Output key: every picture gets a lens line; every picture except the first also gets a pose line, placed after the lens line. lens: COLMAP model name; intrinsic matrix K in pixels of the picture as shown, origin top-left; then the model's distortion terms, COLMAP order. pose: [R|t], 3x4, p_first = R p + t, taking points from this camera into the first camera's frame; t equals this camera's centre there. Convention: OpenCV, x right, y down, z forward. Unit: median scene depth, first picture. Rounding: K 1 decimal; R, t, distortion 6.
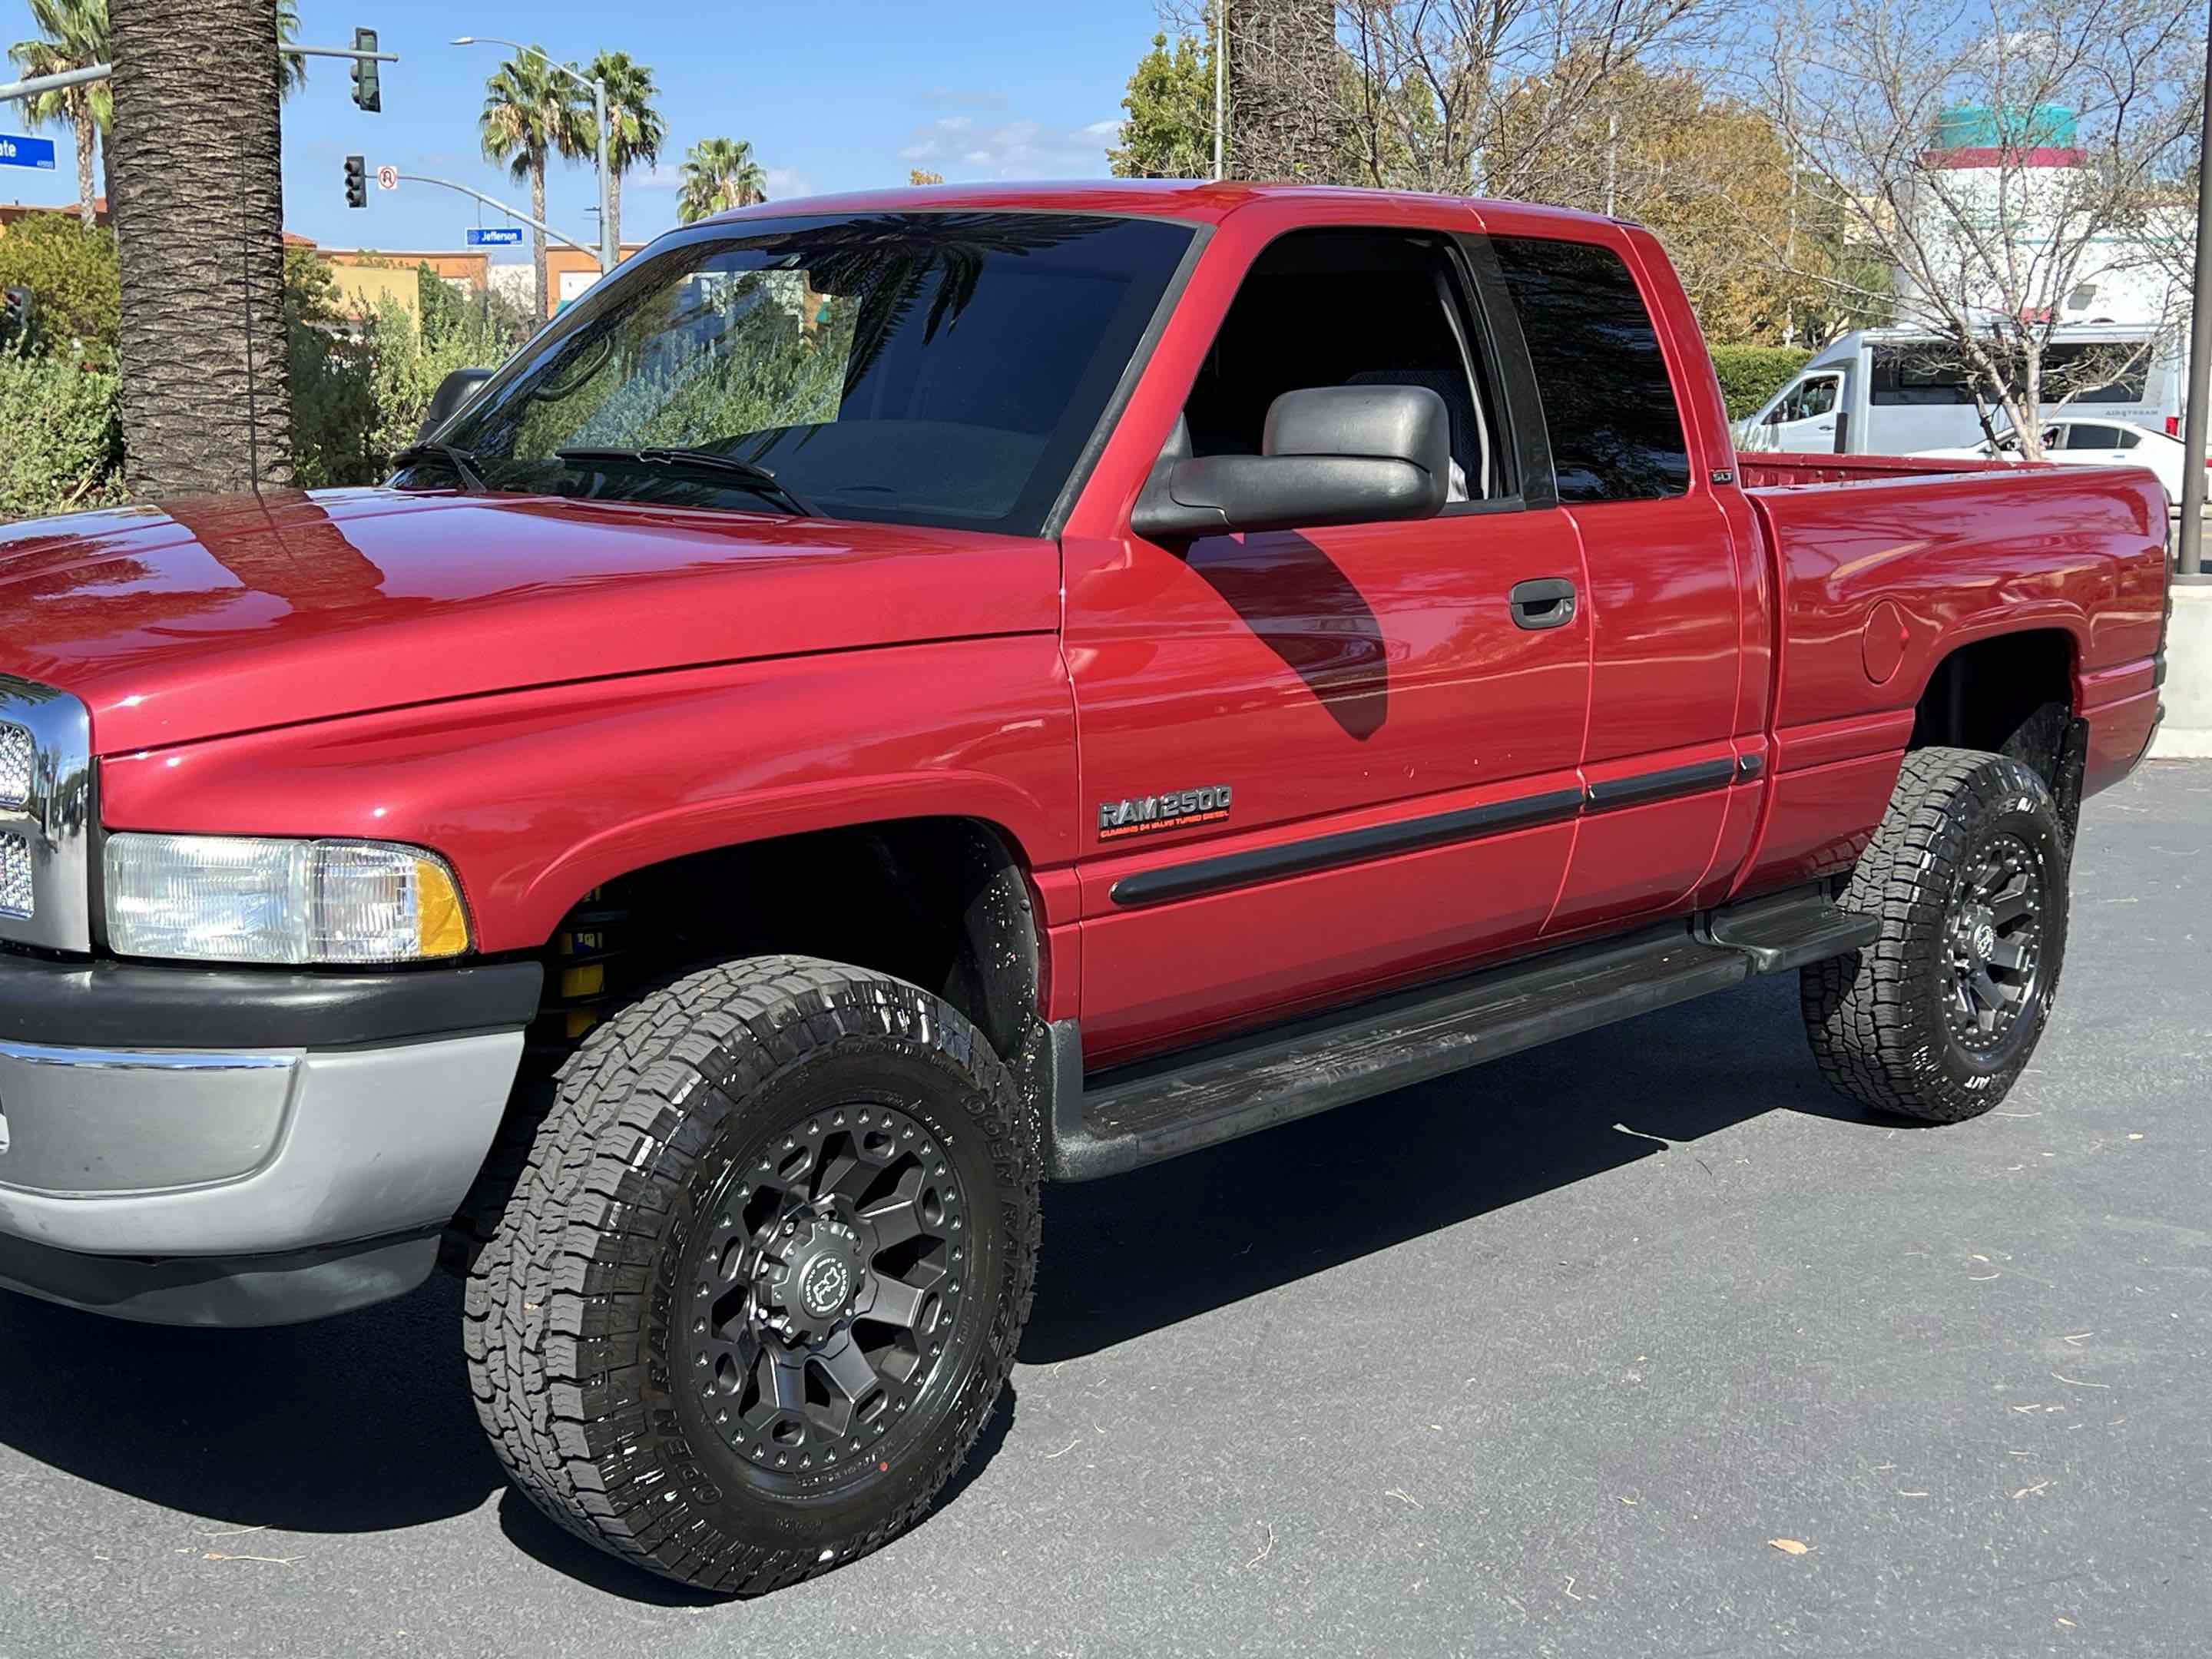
lens RADIAL K [[2844.4, 0, 1120.2], [0, 2844.4, 829.2], [0, 0, 1]] dist [0.048058, 0.000000]
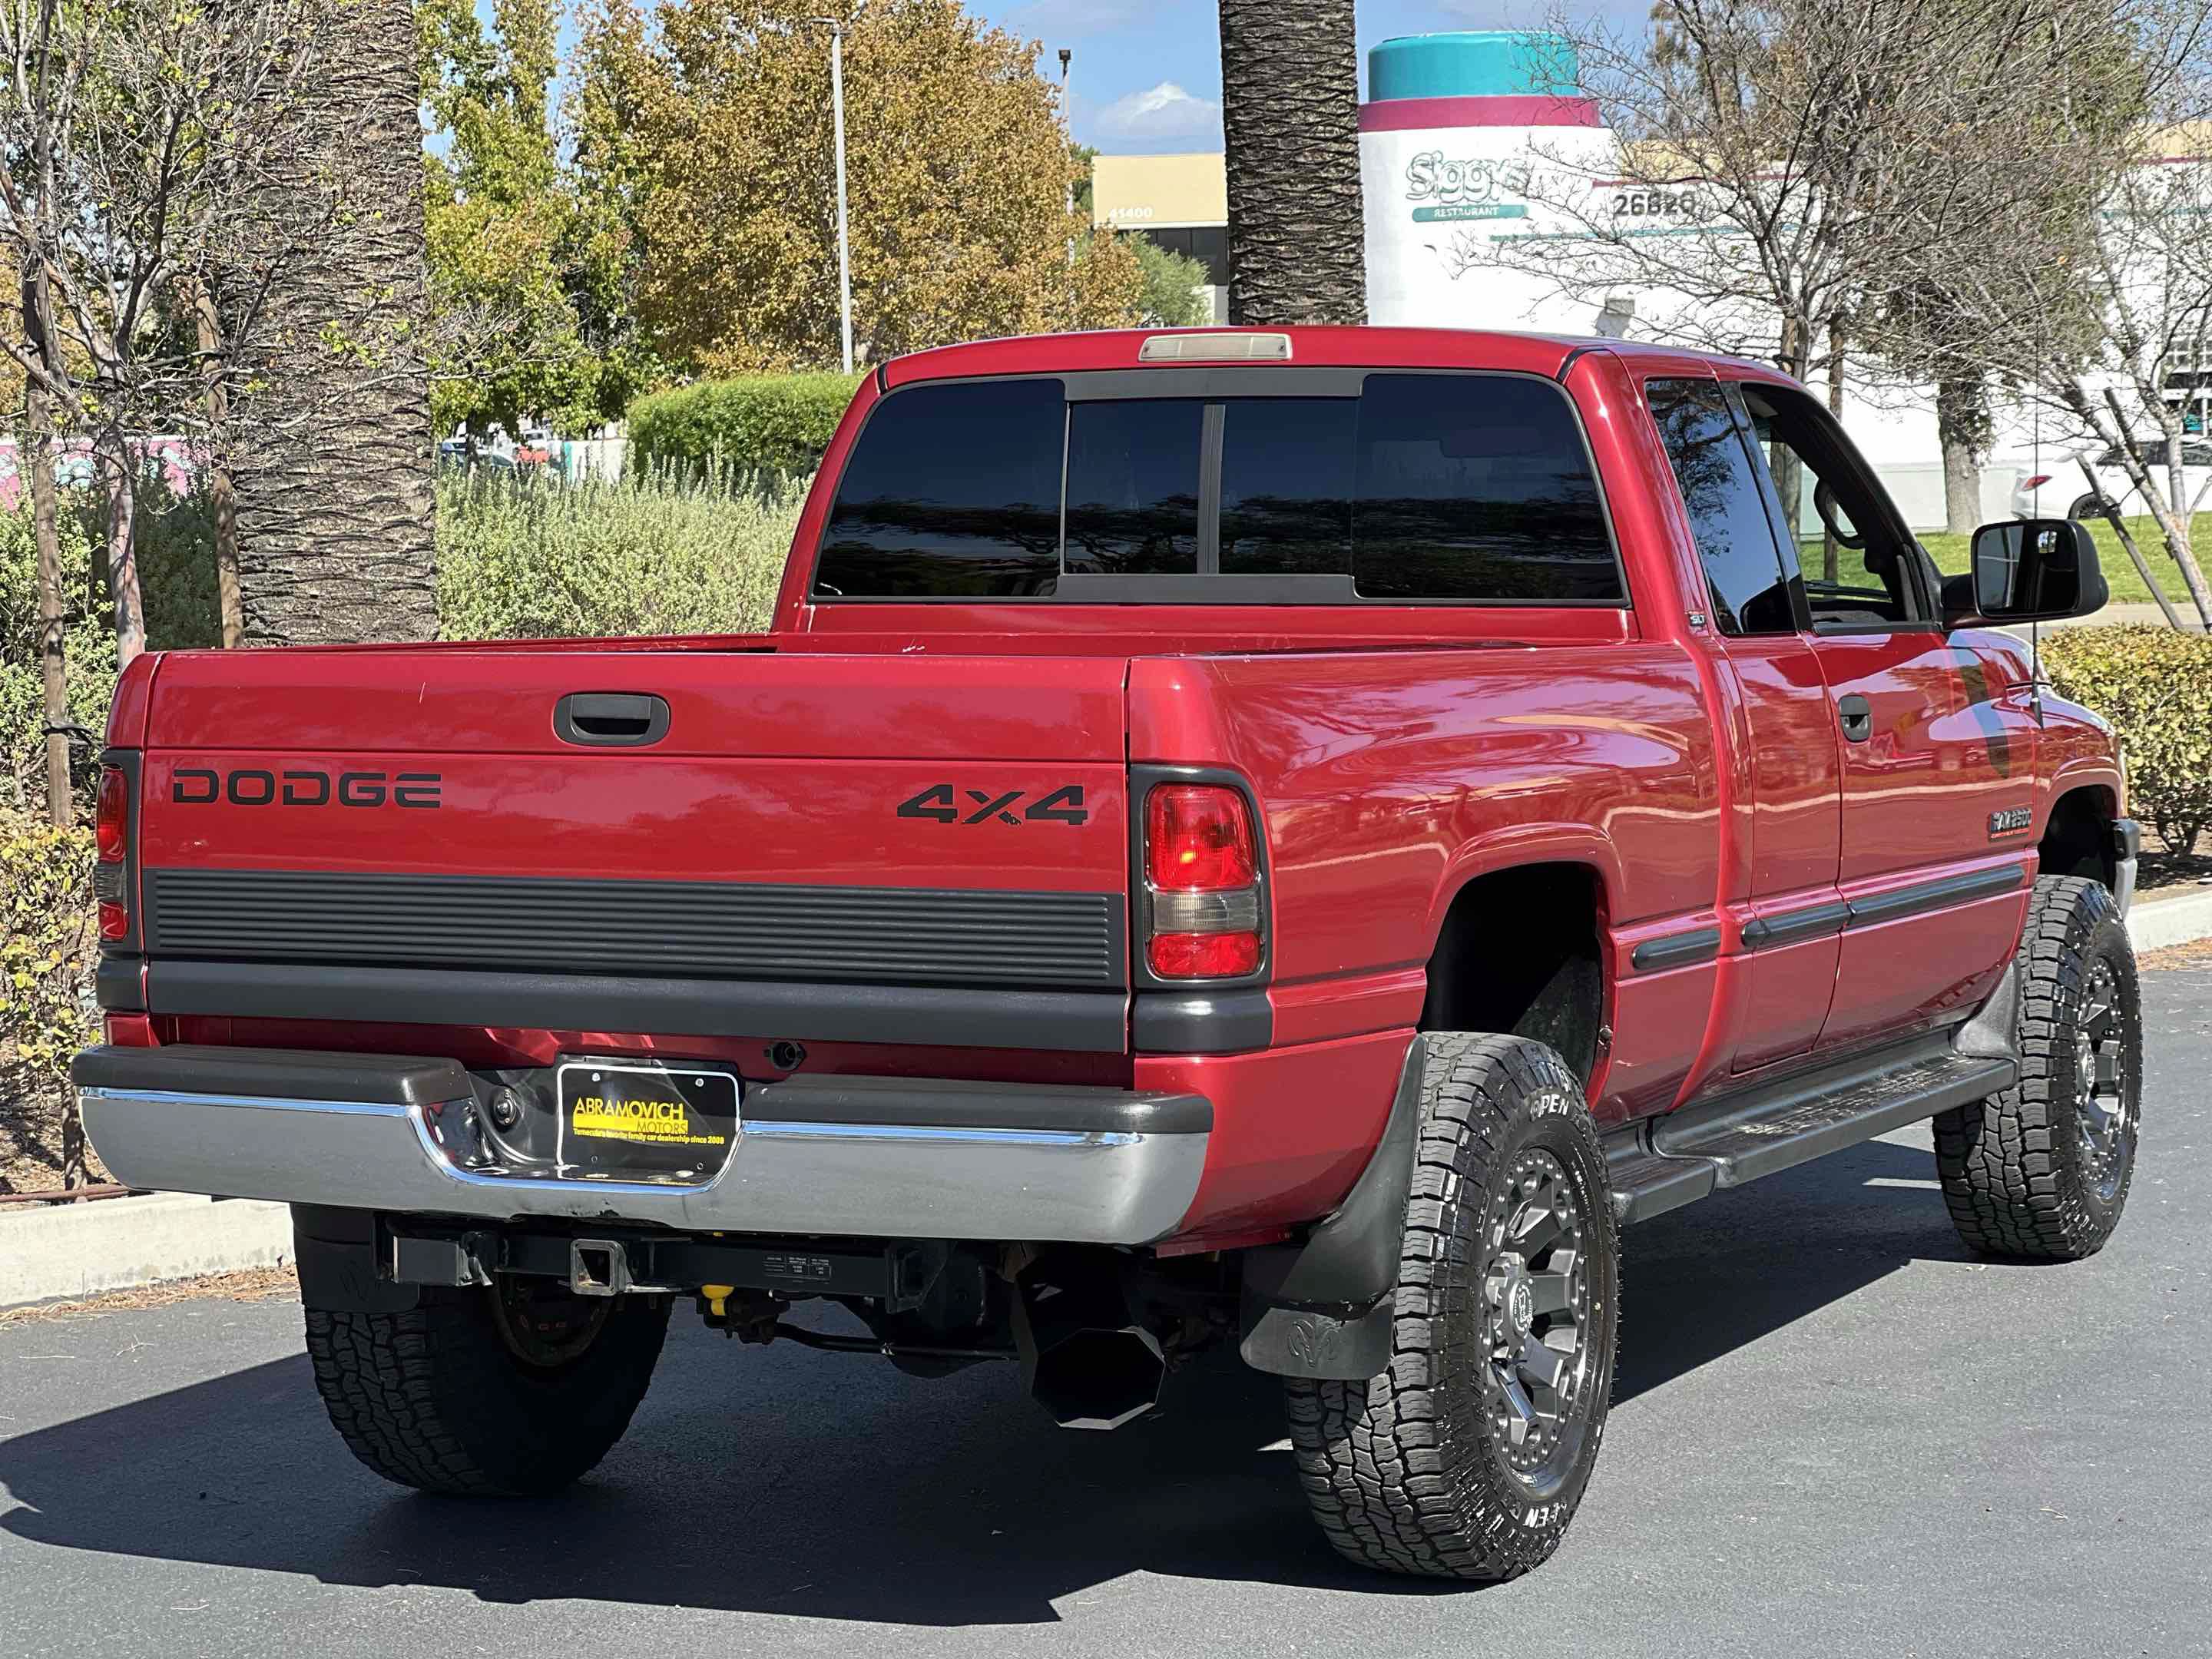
lens RADIAL K [[5003.6, 0, 1108.8], [0, 5003.6, 749.5], [0, 0, 1]] dist [0.221418, 0.000000]
pose [[0.960691, -0.044501, 0.274030, -0.509806], [0.070893, 0.993668, -0.087169, 0.037125], [-0.268416, 0.103169, 0.957762, -0.375055]]
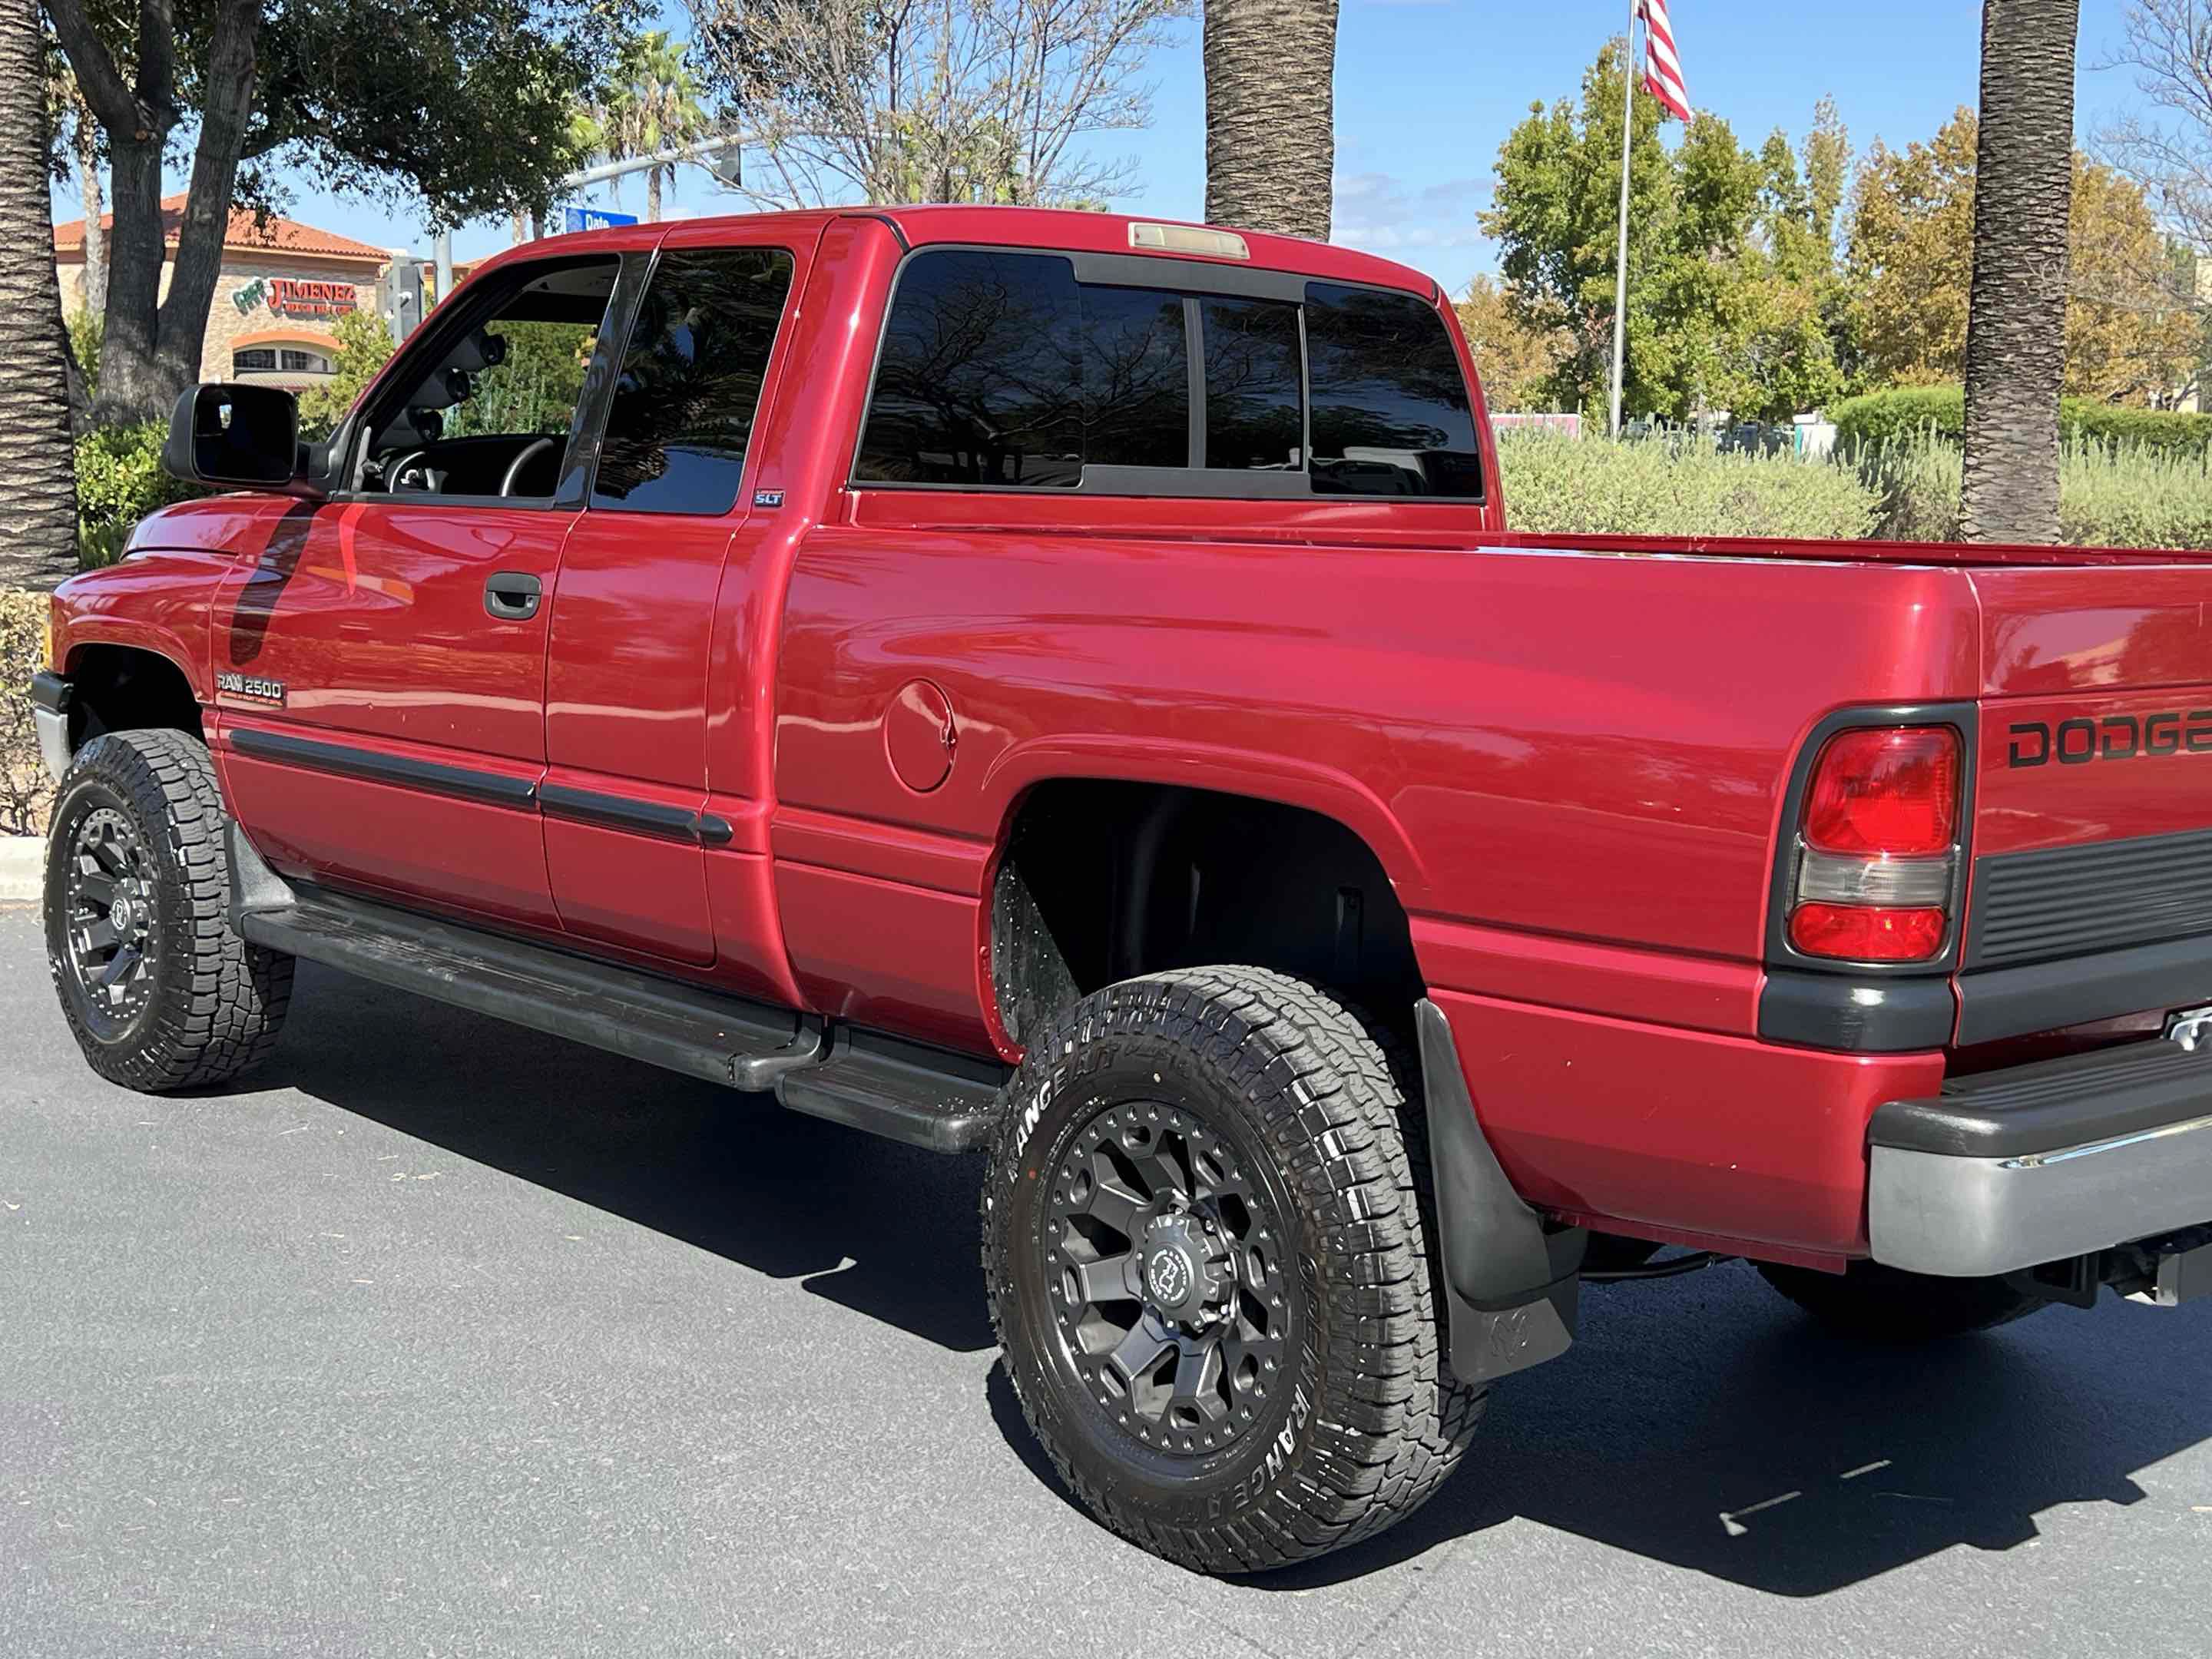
lens RADIAL K [[2844.4, 0, 1094.6], [0, 2844.4, 838.6], [0, 0, 1]] dist [0.048058, 0.000000]
pose [[0.994971, 0.024448, -0.097129, -0.274209], [-0.025806, 0.999586, -0.012754, 0.035365], [0.096777, 0.015197, 0.995190, -0.268038]]
